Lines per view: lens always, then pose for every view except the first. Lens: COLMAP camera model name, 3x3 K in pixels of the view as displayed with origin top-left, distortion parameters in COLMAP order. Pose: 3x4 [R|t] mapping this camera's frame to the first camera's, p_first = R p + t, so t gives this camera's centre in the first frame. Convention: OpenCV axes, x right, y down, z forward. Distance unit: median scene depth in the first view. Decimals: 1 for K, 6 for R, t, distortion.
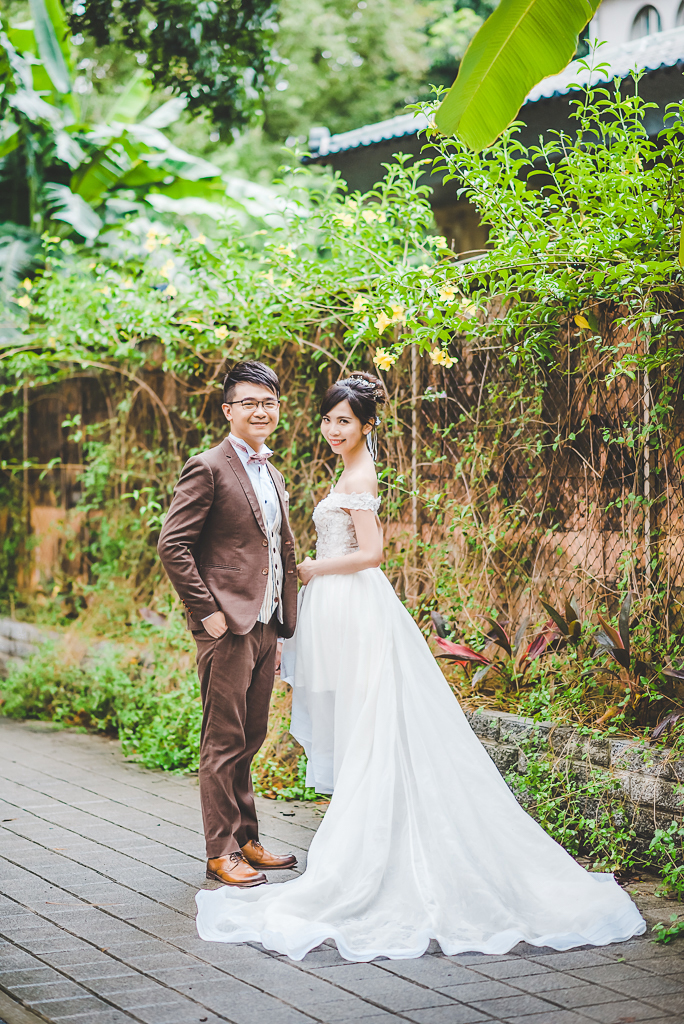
lens RADIAL K [[2708.4, 0, 344.9], [0, 2708.4, 510.2], [0, 0, 1]] dist [-0.048878, 0.000000]
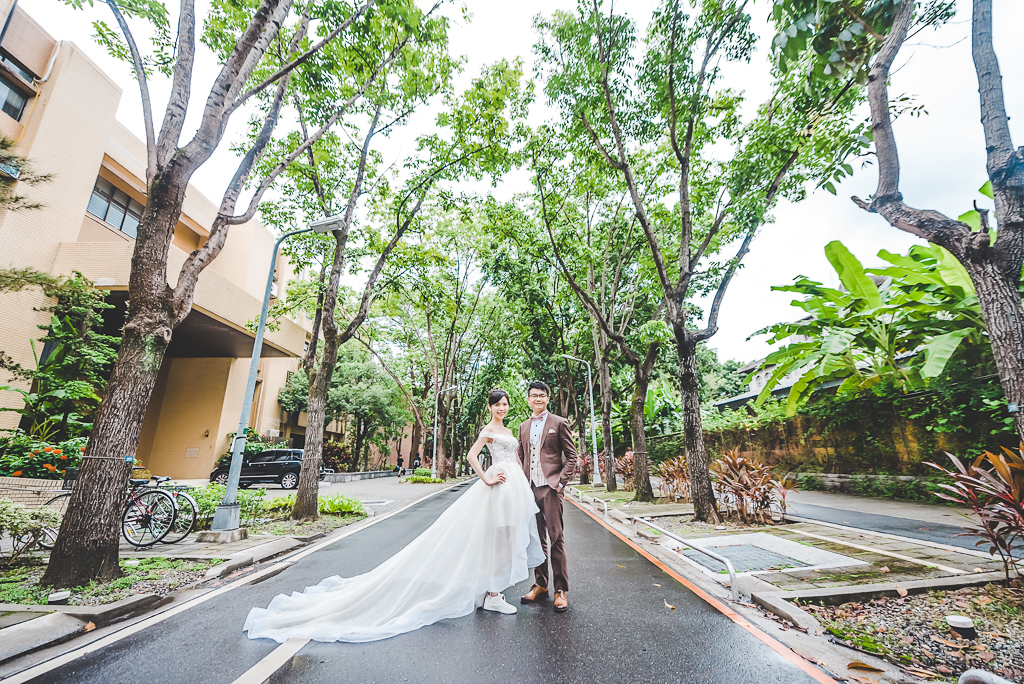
lens RADIAL K [[413.3, 0, 514.4], [0, 413.3, 341.1], [0, 0, 1]] dist [0.012769, -0.000948]
pose [[0.912378, -0.124390, -0.389991, -0.106161], [0.006586, 0.957050, -0.289849, 0.050782], [0.409295, 0.261883, 0.874011, -0.523540]]
